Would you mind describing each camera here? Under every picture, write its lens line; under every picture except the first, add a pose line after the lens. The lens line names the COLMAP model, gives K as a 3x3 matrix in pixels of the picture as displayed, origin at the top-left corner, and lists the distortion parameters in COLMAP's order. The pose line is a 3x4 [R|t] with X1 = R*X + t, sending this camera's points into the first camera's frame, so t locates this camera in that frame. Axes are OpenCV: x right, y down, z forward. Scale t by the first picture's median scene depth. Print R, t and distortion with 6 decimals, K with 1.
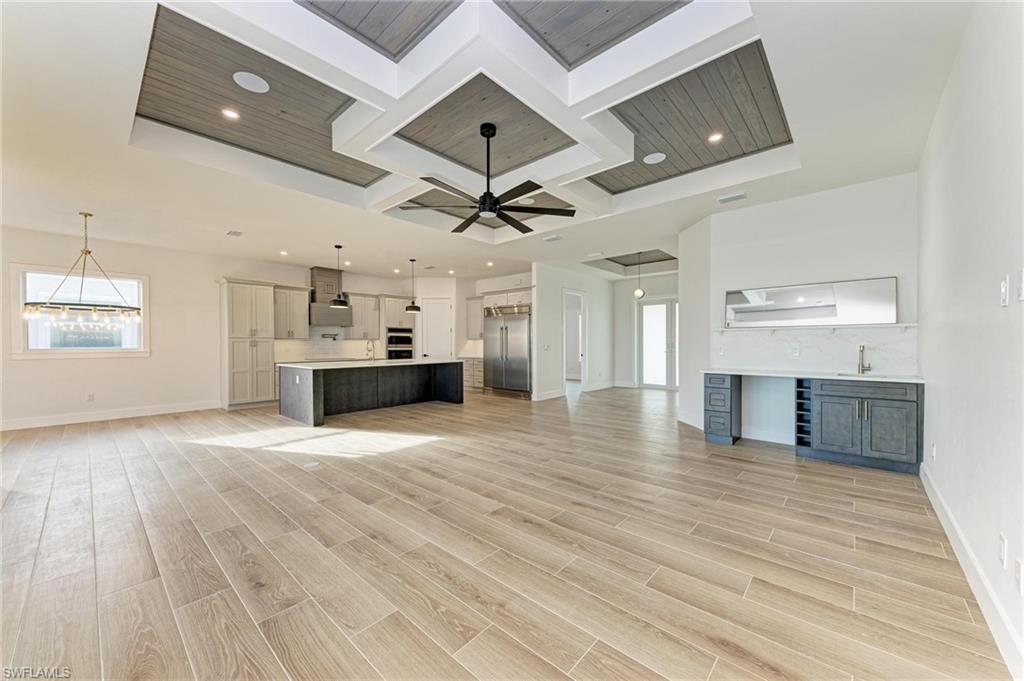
lens RADIAL K [[382.2, 0, 516.6], [0, 382.2, 342.8], [0, 0, 1]] dist [0.011039, -0.000069]
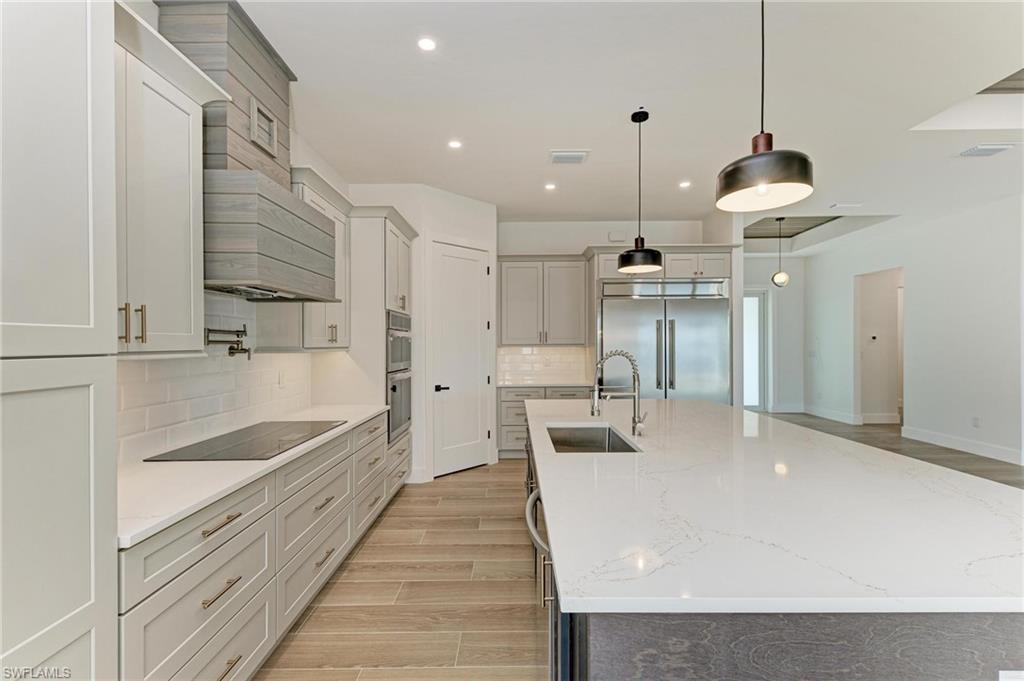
lens RADIAL K [[441.4, 0, 513.5], [0, 441.4, 342.9], [0, 0, 1]] dist [0.003037, 0.000012]
pose [[0.747342, -0.000006, 0.664440, -0.995457], [0.002746, 0.999991, -0.003079, -0.023939], [-0.664434, 0.004126, 0.747335, 1.270771]]
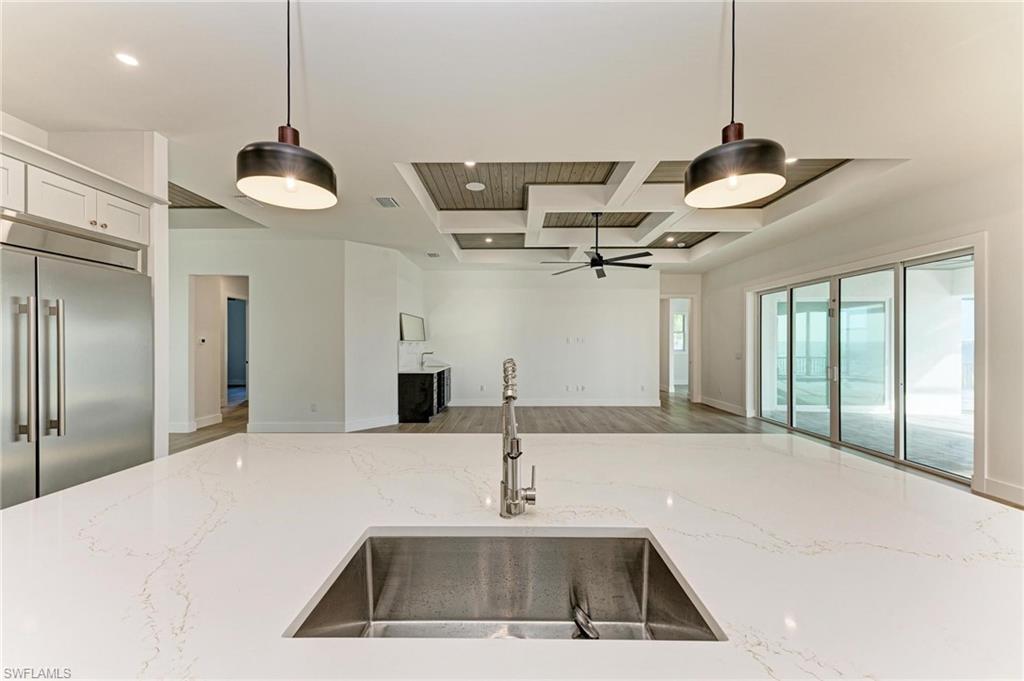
lens RADIAL K [[390.2, 0, 507.4], [0, 390.2, 341.8], [0, 0, 1]] dist [0.007605, -0.000158]
pose [[-0.655200, 0.008122, 0.755412, -0.746037], [0.004133, 0.999966, -0.007166, -0.023892], [-0.755444, -0.001573, -0.655211, 1.691204]]
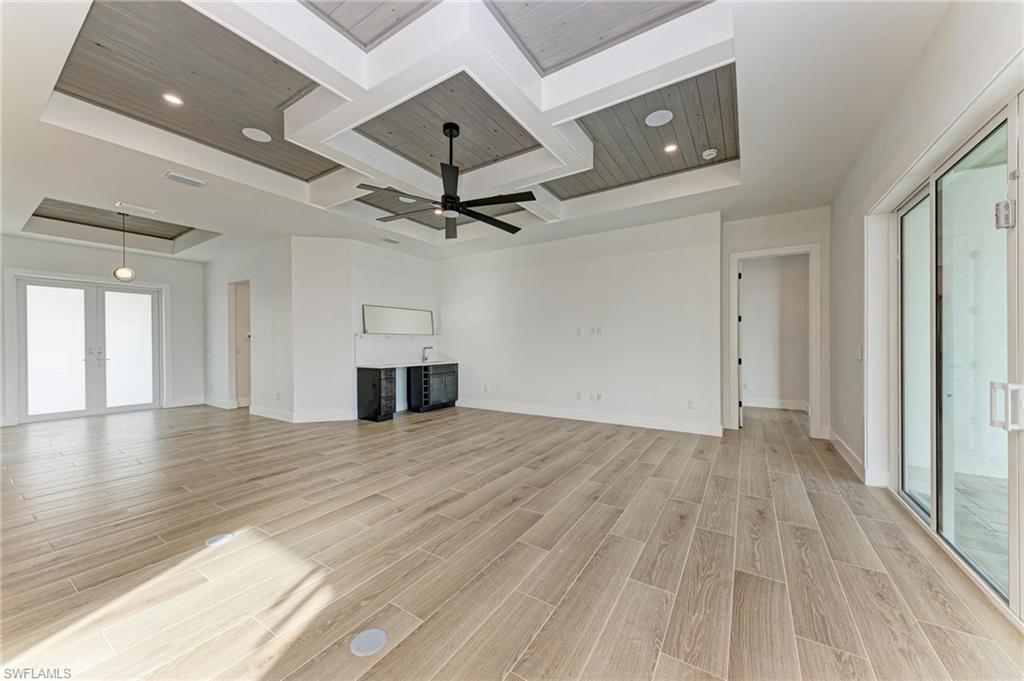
lens RADIAL K [[365.5, 0, 511.9], [0, 365.5, 344.1], [0, 0, 1]] dist [0.008538, 0.000054]
pose [[-0.156621, 0.004863, 0.987647, -0.768342], [0.006523, 0.999971, -0.003890, 0.004505], [-0.987637, 0.005833, -0.156648, 0.741655]]
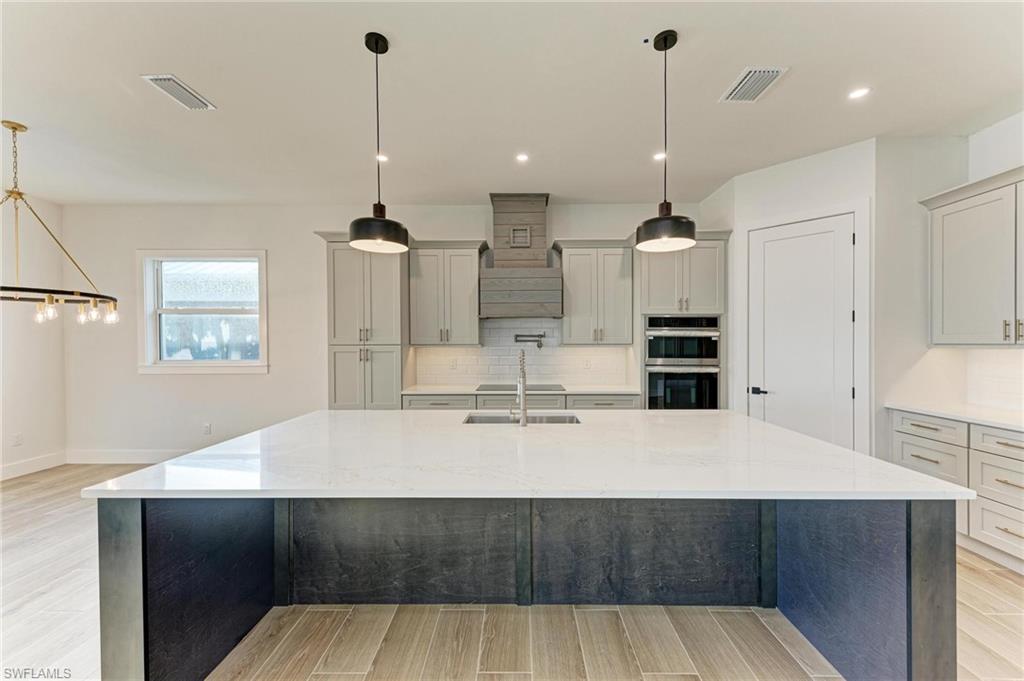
lens RADIAL K [[401.4, 0, 515.3], [0, 401.4, 340.4], [0, 0, 1]] dist [0.004955, 0.000034]
pose [[0.659282, -0.001182, -0.751894, -0.220464], [0.000095, 0.999999, -0.001489, -0.027052], [0.751895, 0.000911, 0.659282, 1.213393]]
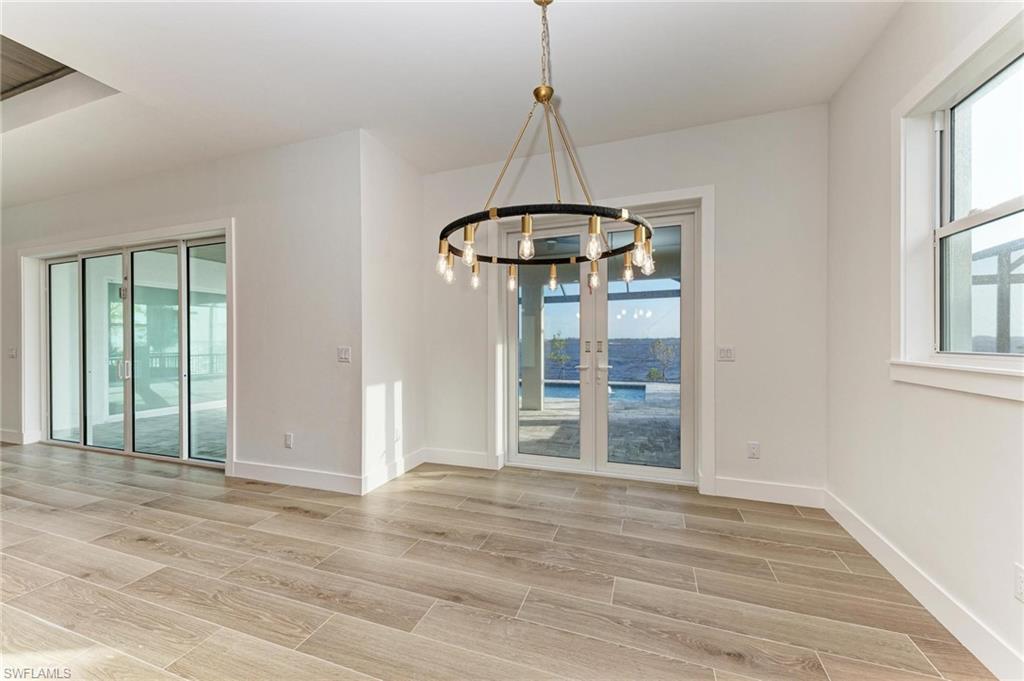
lens RADIAL K [[385.4, 0, 509.2], [0, 385.4, 343.6], [0, 0, 1]] dist [0.024973, -0.009890]
pose [[-0.926015, 0.013293, -0.377253, -0.983594], [0.010676, 0.999902, 0.009029, 0.004807], [0.377336, 0.004334, -0.926066, 1.409093]]
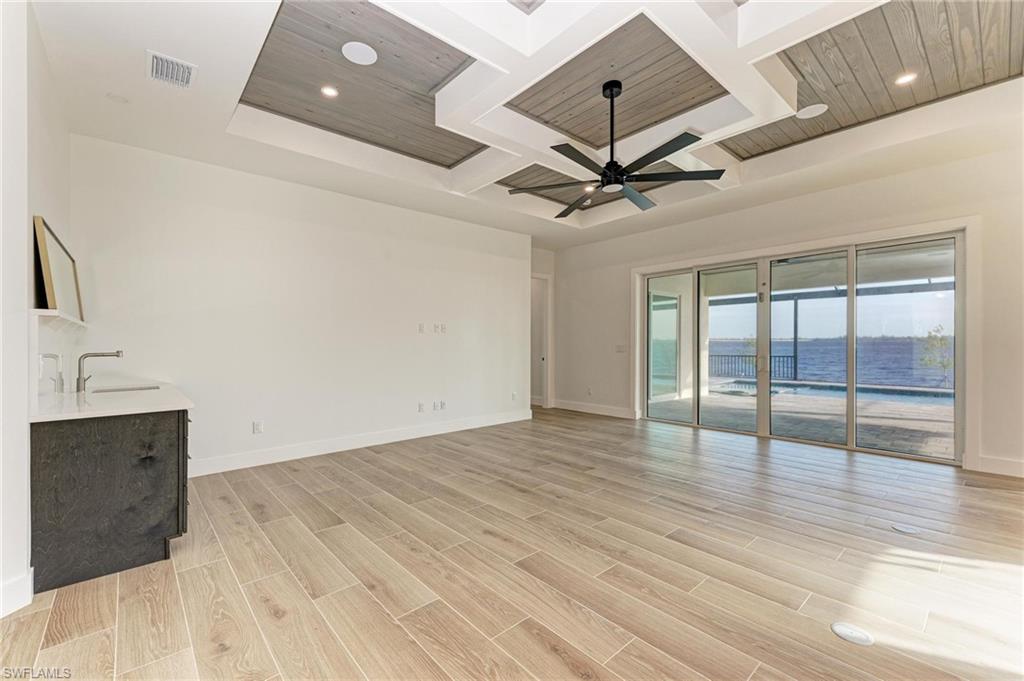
lens RADIAL K [[425.8, 0, 514.4], [0, 425.8, 336.5], [0, 0, 1]] dist [0.011167, -0.000009]
pose [[-0.992786, 0.014681, 0.119000, 0.014928], [0.013029, 0.999808, -0.014649, 0.001392], [-0.119192, -0.012993, -0.992786, 1.454561]]
